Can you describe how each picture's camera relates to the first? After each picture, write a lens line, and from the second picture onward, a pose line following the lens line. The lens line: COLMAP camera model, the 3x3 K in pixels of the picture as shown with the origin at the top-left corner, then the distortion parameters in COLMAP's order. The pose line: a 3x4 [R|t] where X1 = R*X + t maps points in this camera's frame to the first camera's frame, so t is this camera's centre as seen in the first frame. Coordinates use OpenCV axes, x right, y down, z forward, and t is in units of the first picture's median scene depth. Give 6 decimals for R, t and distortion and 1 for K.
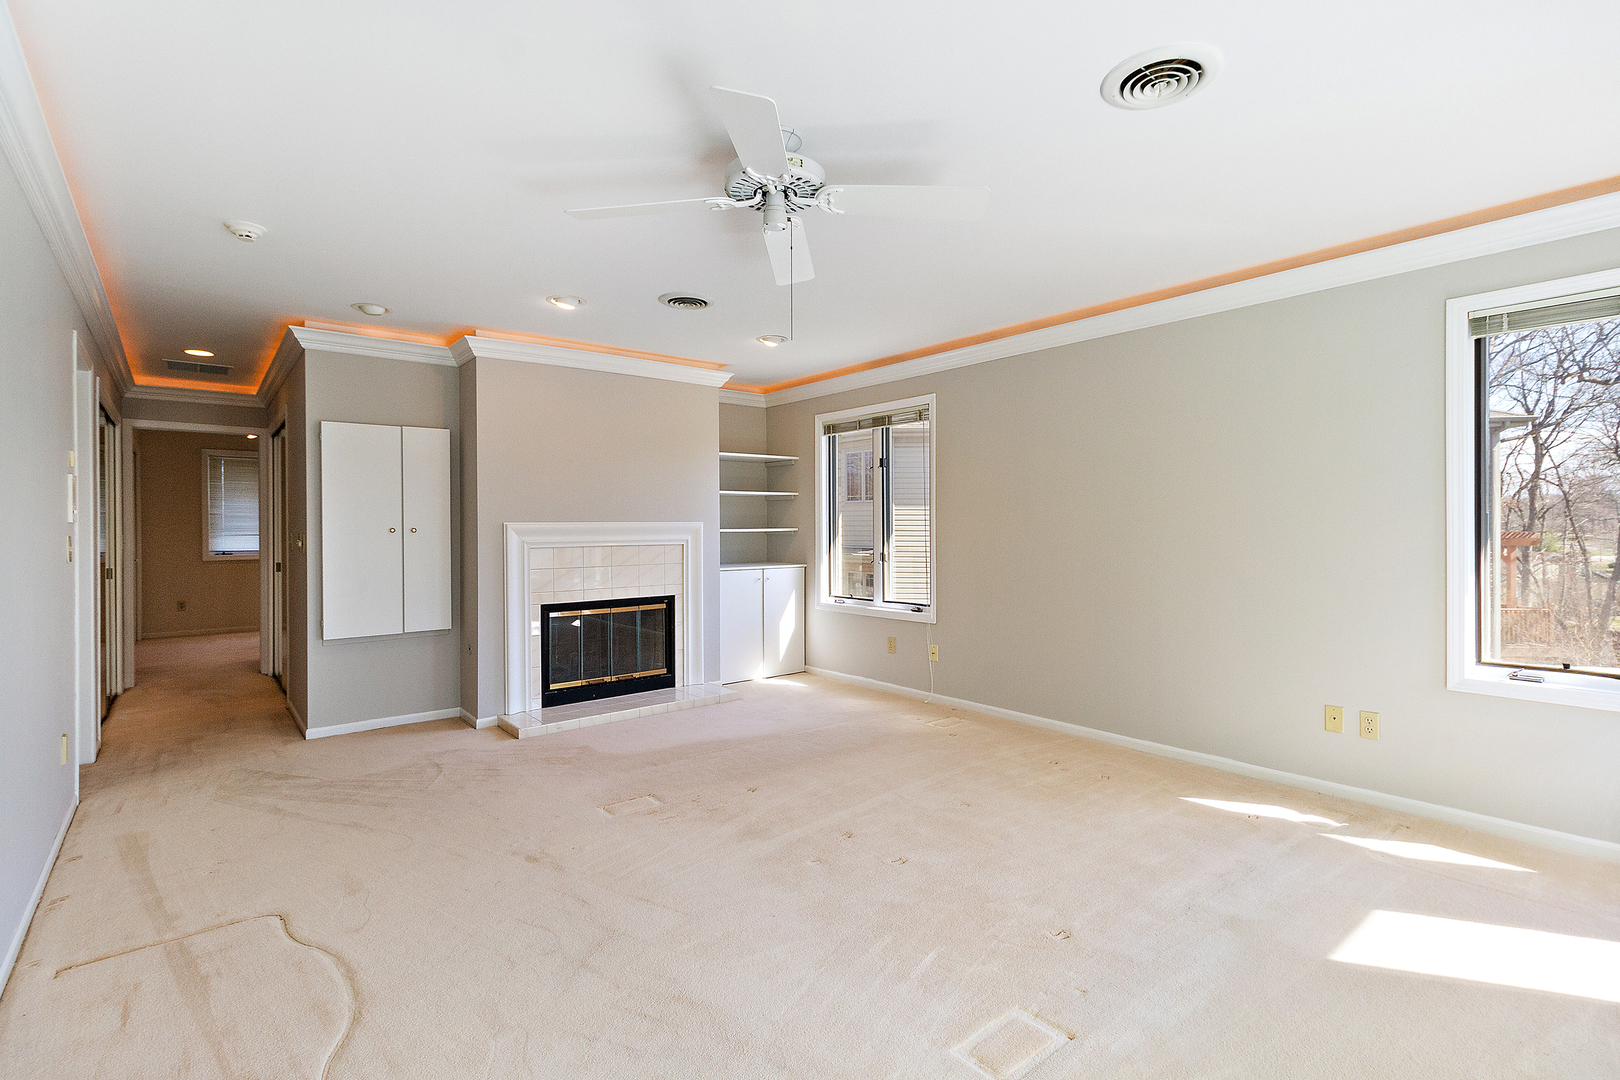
lens RADIAL K [[750.6, 0, 799.5], [0, 750.6, 532.9], [0, 0, 1]] dist [0.001692, 0.000079]
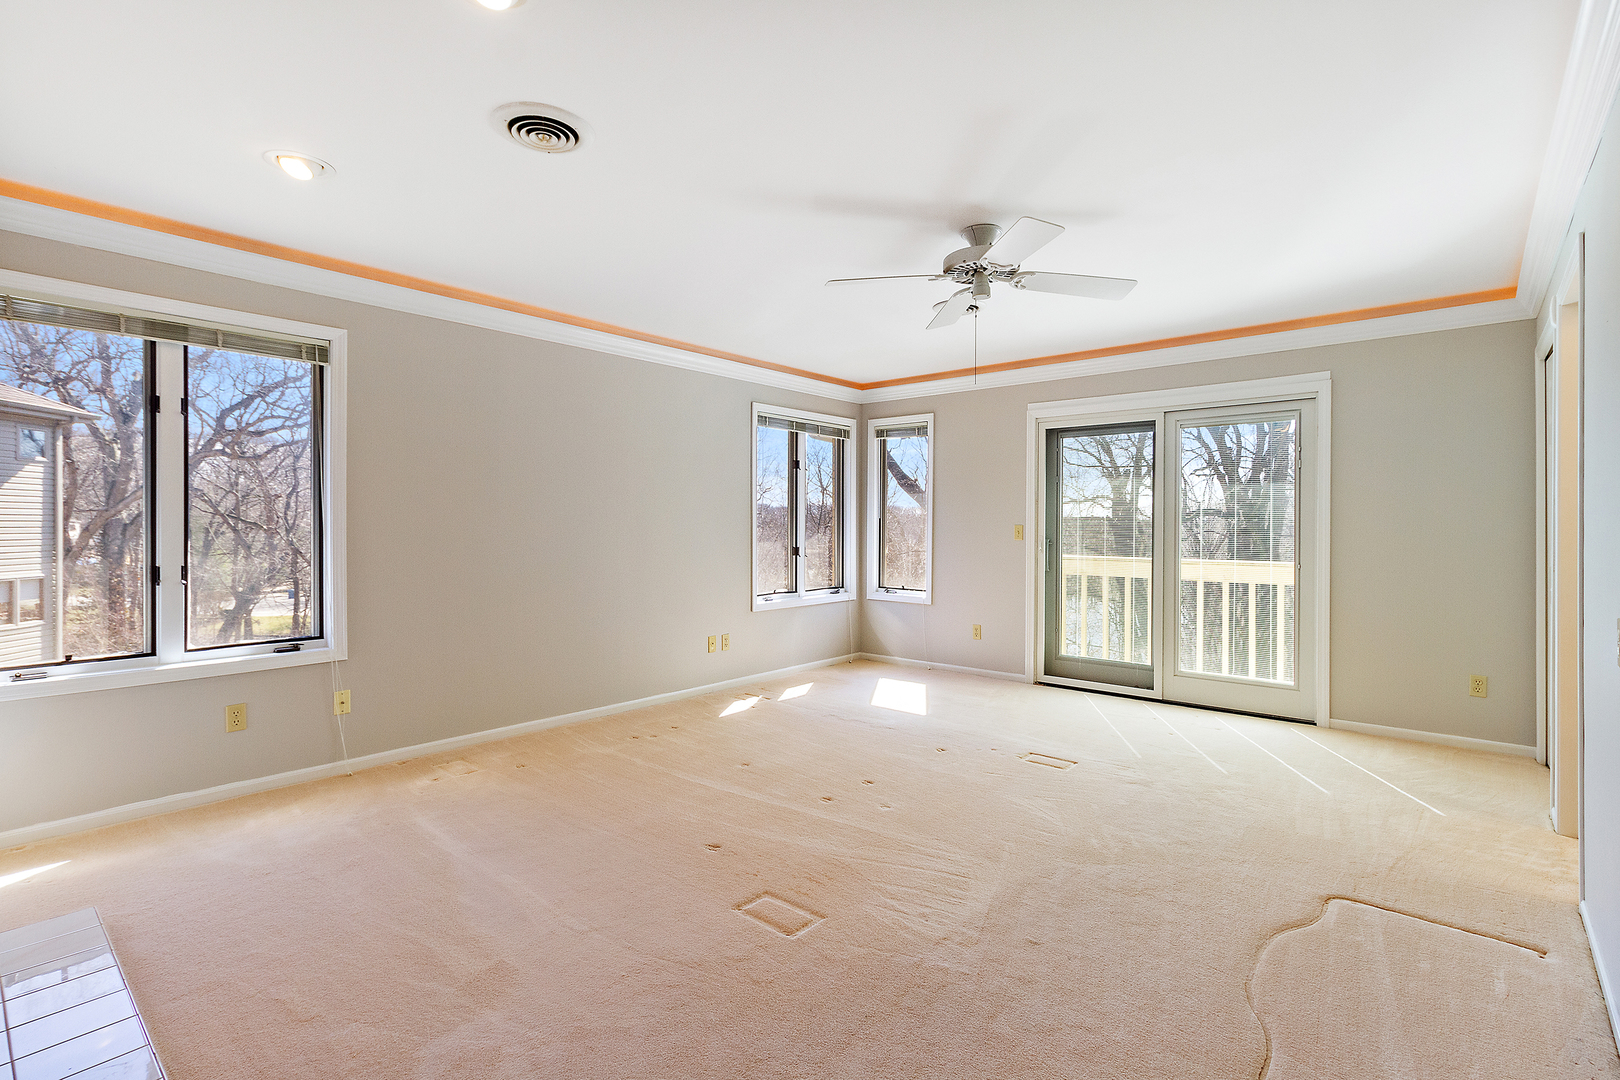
lens RADIAL K [[750.6, 0, 800.1], [0, 750.6, 531.9], [0, 0, 1]] dist [0.001692, 0.000079]
pose [[-0.166804, -0.008697, 0.985952, -0.579321], [0.002839, 0.999953, 0.009301, -0.003434], [-0.985986, 0.004350, -0.166772, 0.698164]]
